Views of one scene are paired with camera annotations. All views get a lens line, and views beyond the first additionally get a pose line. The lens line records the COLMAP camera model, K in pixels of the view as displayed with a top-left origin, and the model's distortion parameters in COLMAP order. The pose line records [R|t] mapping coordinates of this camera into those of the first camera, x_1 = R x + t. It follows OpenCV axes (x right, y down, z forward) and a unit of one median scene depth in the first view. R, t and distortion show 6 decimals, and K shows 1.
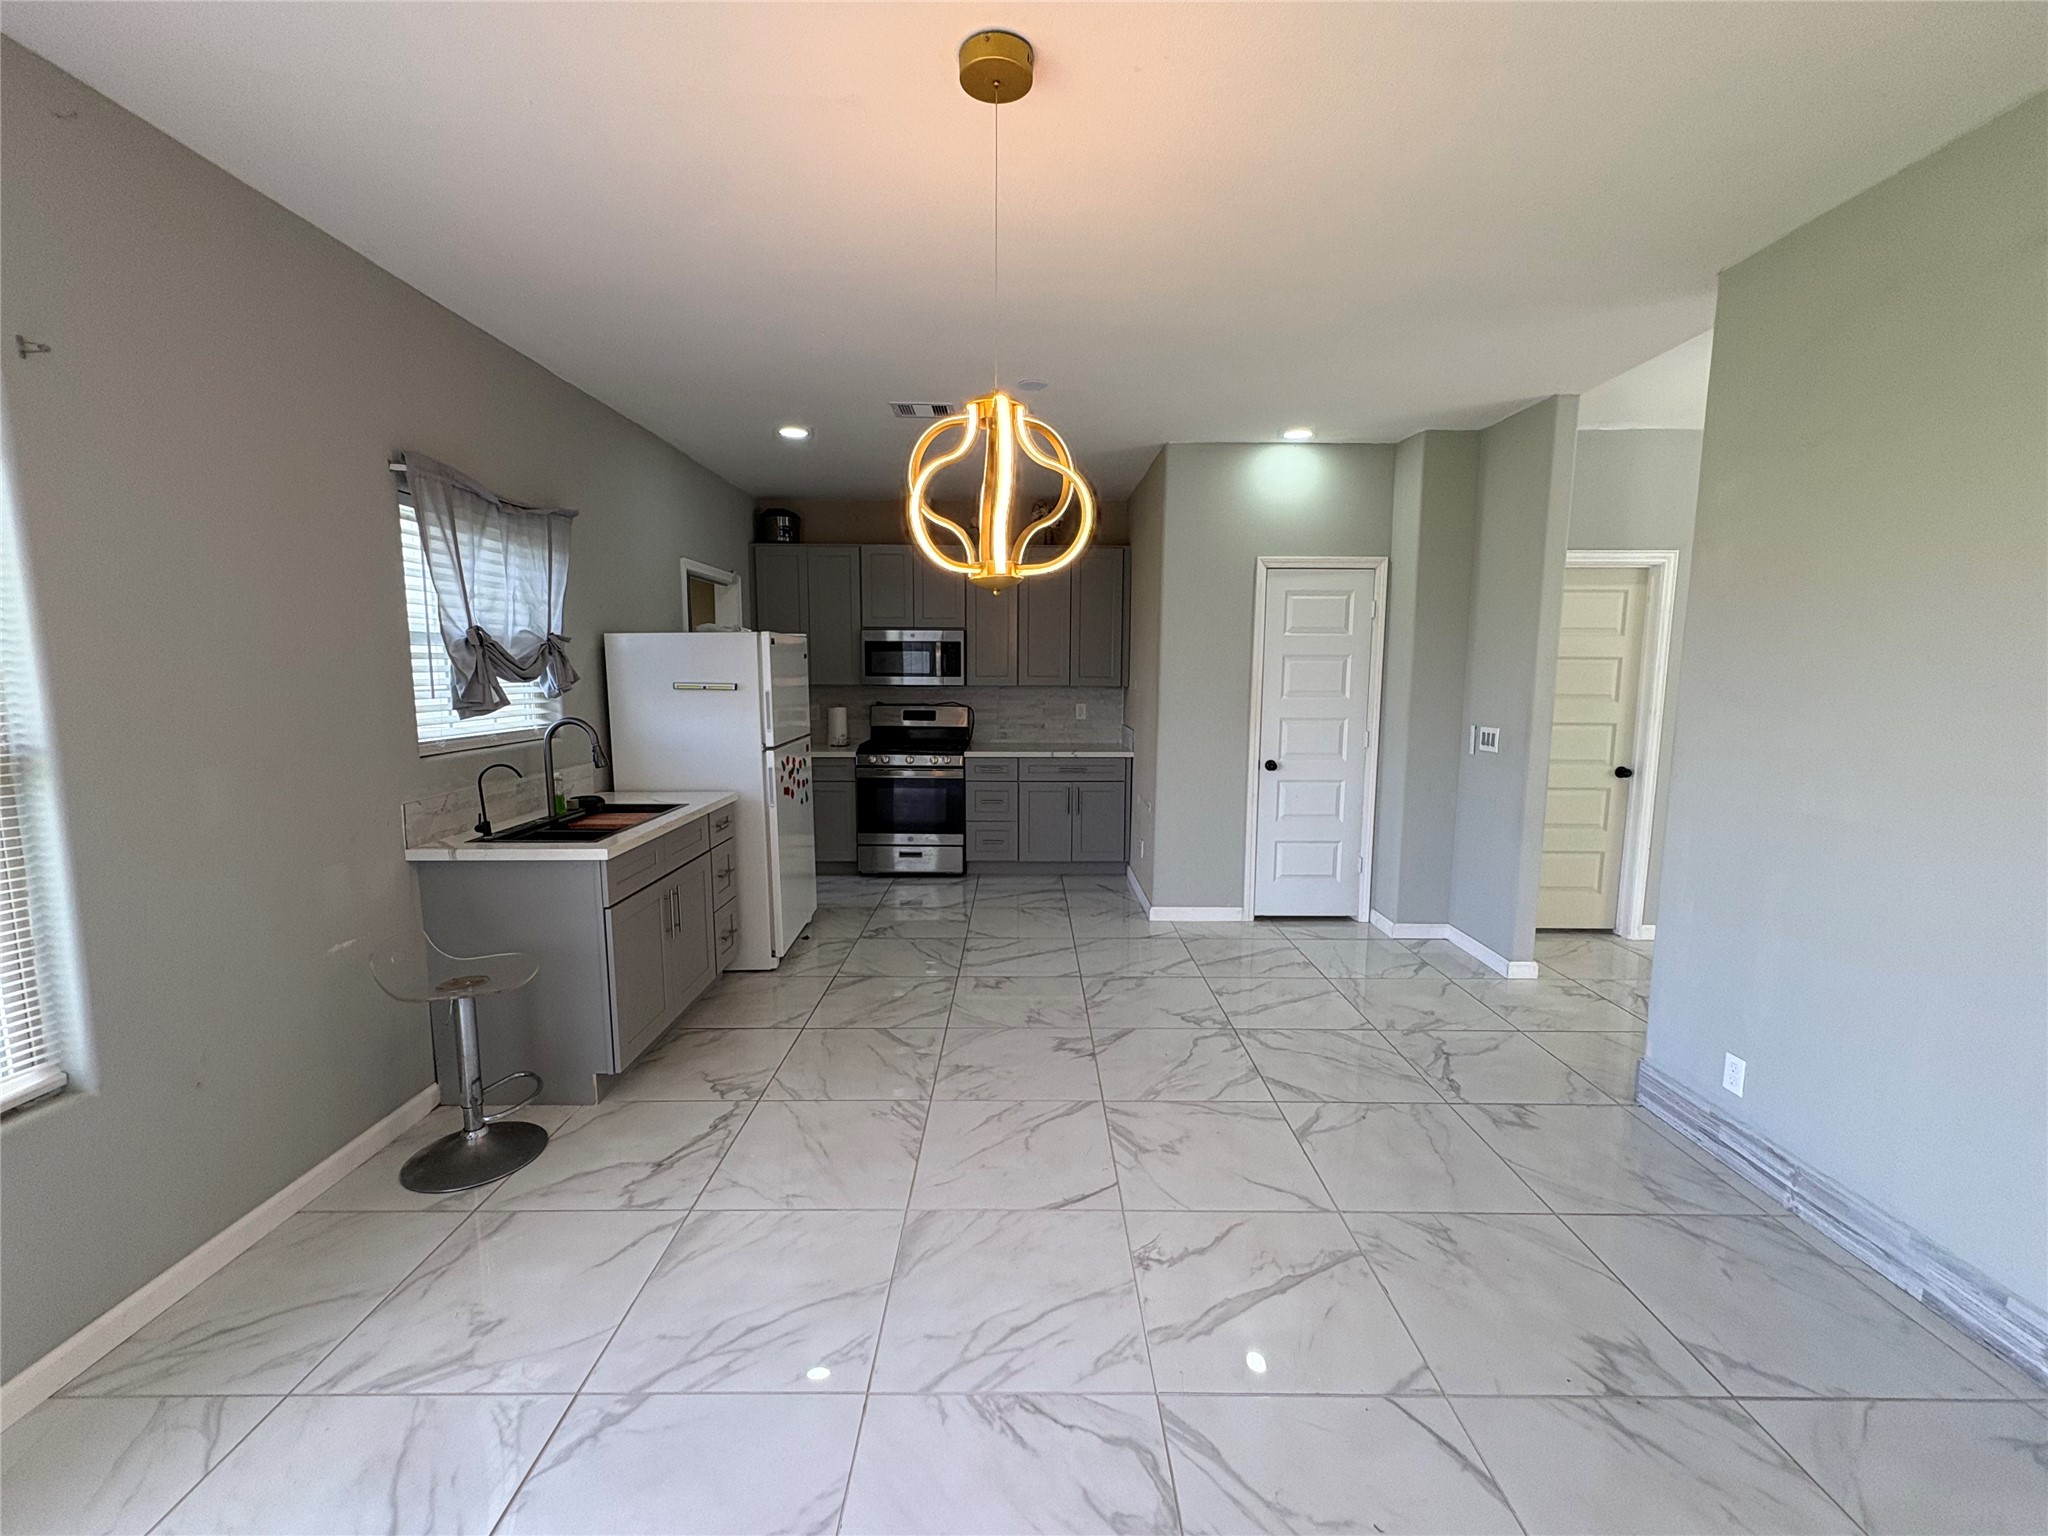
lens RADIAL K [[812.5, 0, 1070.5], [0, 812.5, 740.6], [0, 0, 1]] dist [-0.000037, 0.000063]
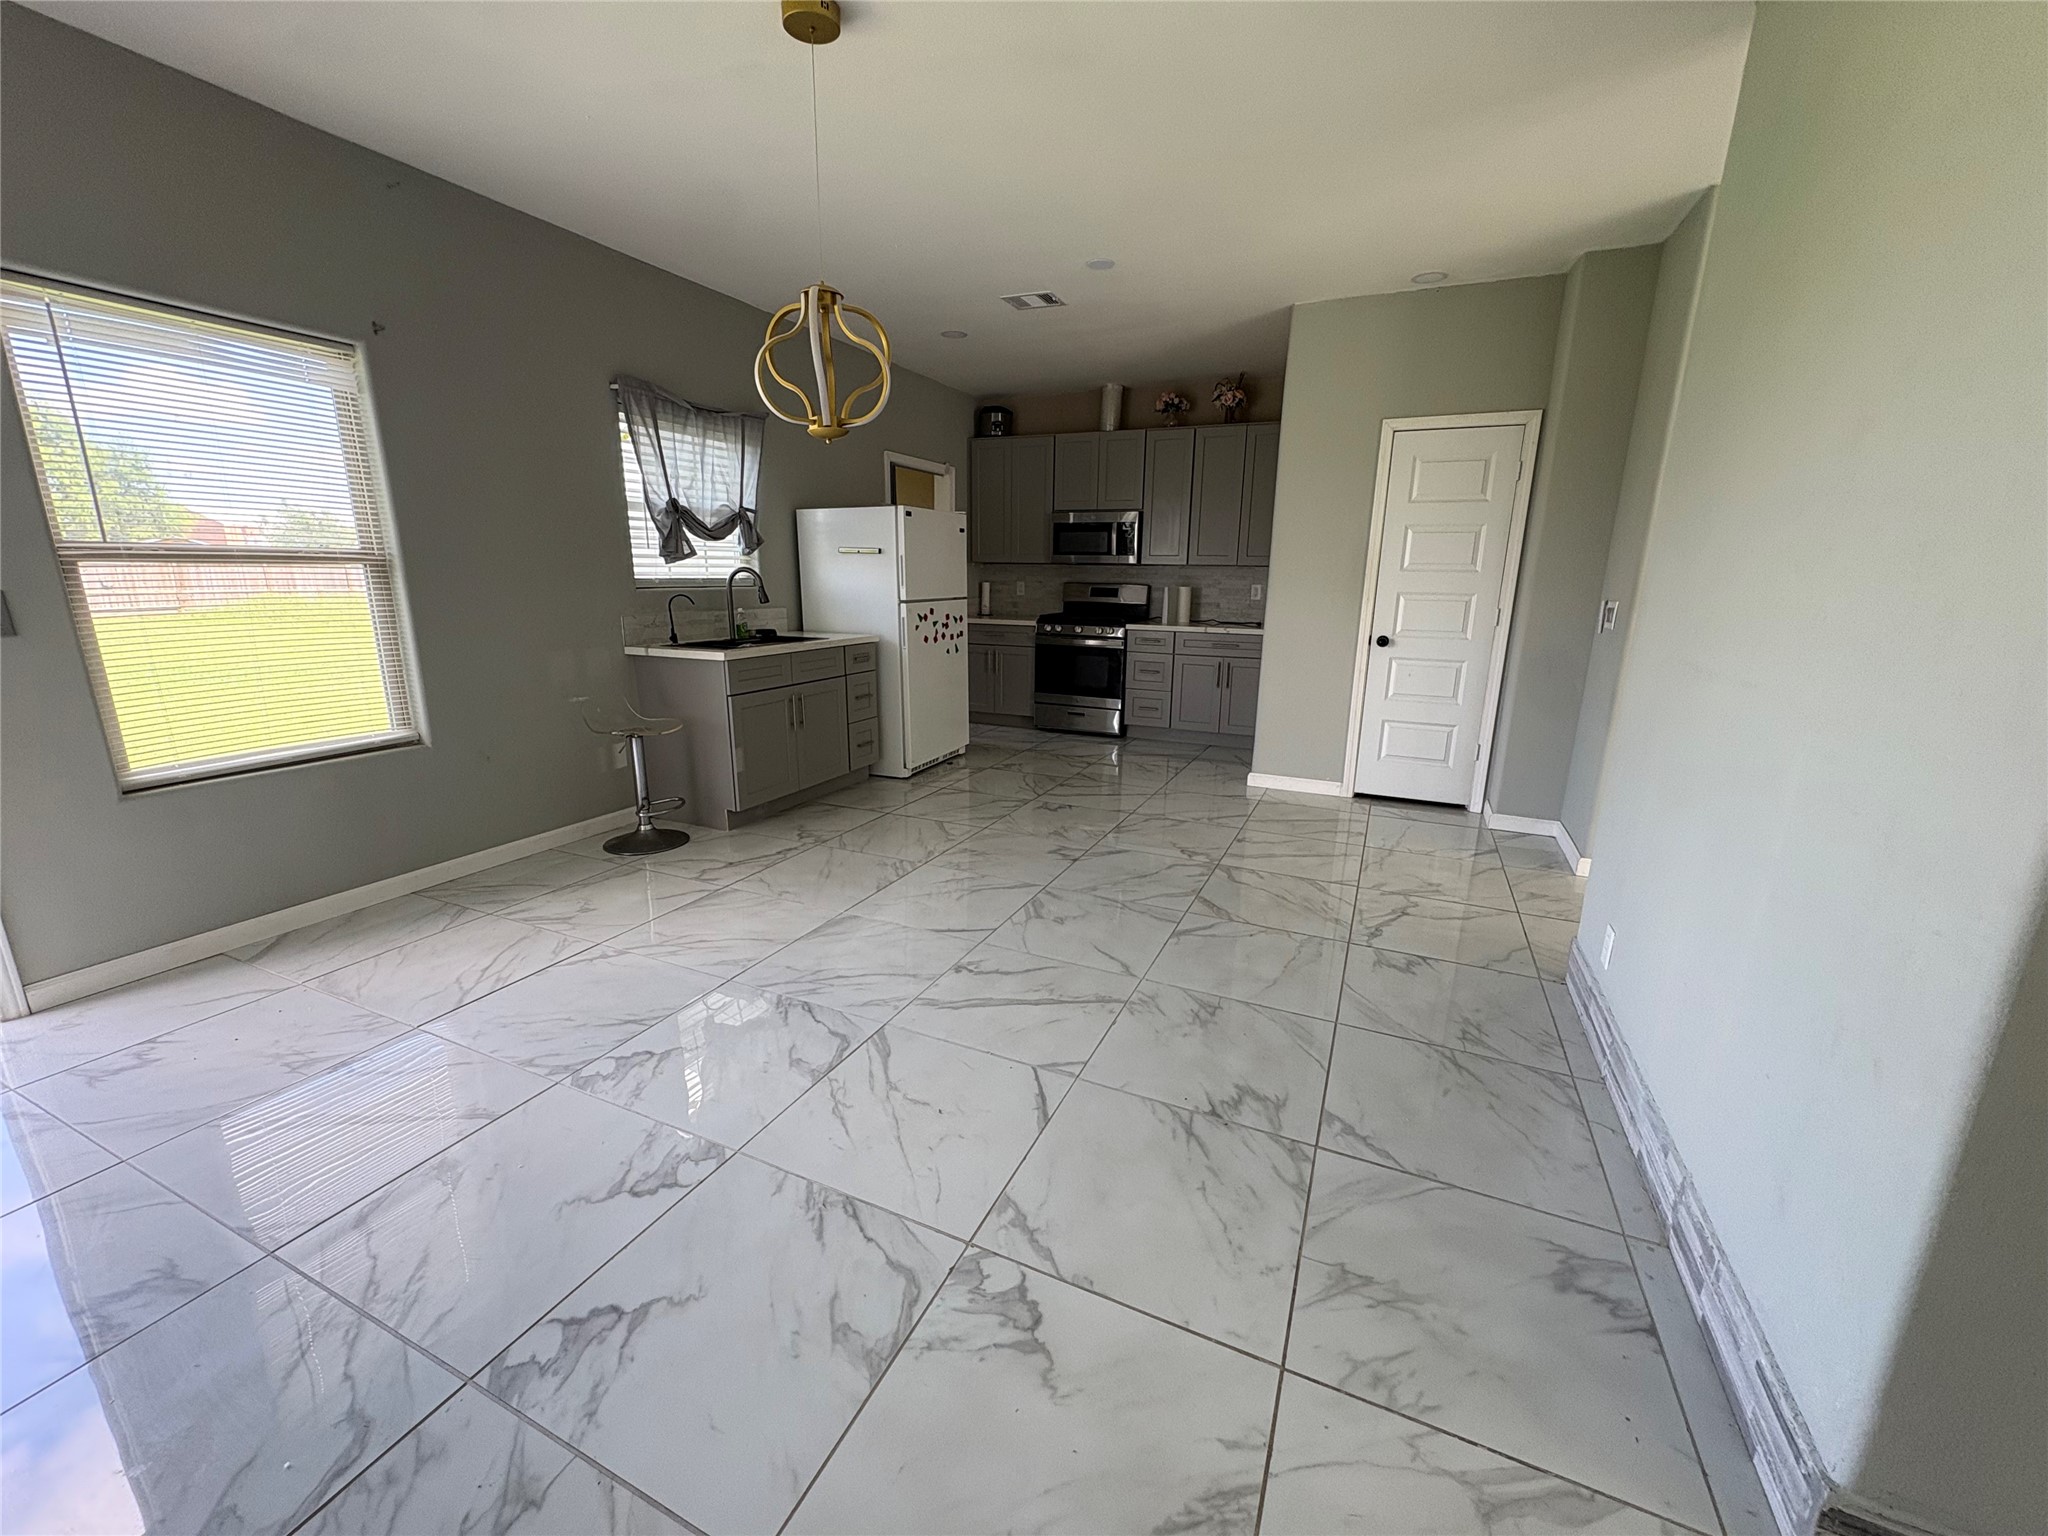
lens RADIAL K [[812.5, 0, 1092.6], [0, 812.5, 735.3], [0, 0, 1]] dist [-0.000037, 0.000063]
pose [[0.917477, 0.085335, -0.388528, 0.447005], [-0.043402, 0.992362, 0.115469, 0.063314], [0.395414, -0.089078, 0.914173, -0.046749]]
